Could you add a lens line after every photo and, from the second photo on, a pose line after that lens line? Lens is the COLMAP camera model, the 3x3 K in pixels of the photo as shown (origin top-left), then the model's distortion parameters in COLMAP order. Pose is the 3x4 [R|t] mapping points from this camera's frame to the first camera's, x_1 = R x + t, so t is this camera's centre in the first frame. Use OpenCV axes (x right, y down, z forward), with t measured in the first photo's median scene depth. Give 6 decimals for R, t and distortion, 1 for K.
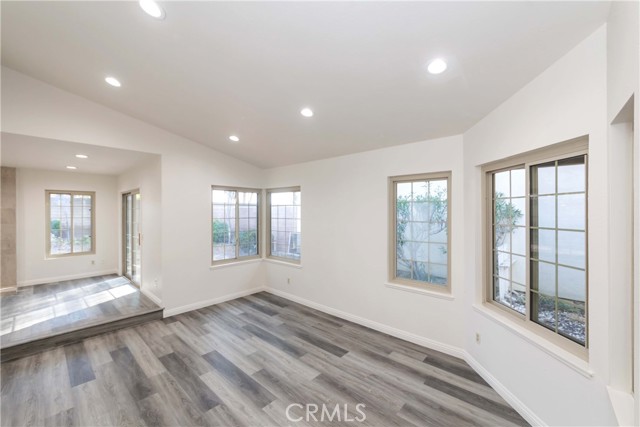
lens RADIAL K [[259.5, 0, 326.2], [0, 259.5, 213.6], [0, 0, 1]] dist [-0.001793, -0.001056]
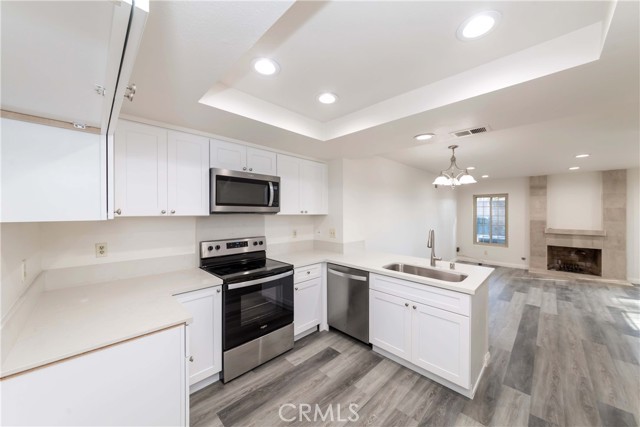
lens RADIAL K [[231.2, 0, 316.4], [0, 231.2, 214.1], [0, 0, 1]] dist [-0.003563, 0.001328]
pose [[-0.062580, 0.006594, -0.998018, -0.235754], [-0.004632, 0.999965, 0.006898, 0.007582], [0.998029, 0.005055, -0.062547, -0.281296]]
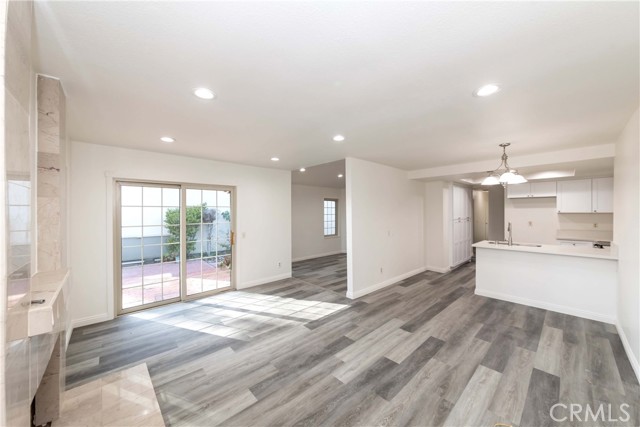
lens RADIAL K [[231.2, 0, 323.7], [0, 231.2, 205.9], [0, 0, 1]] dist [-0.003563, 0.001328]
pose [[0.087308, 0.023798, 0.995897, -2.048422], [0.007551, 0.999670, -0.024550, -0.001577], [-0.996153, 0.009663, 0.087100, 0.762274]]
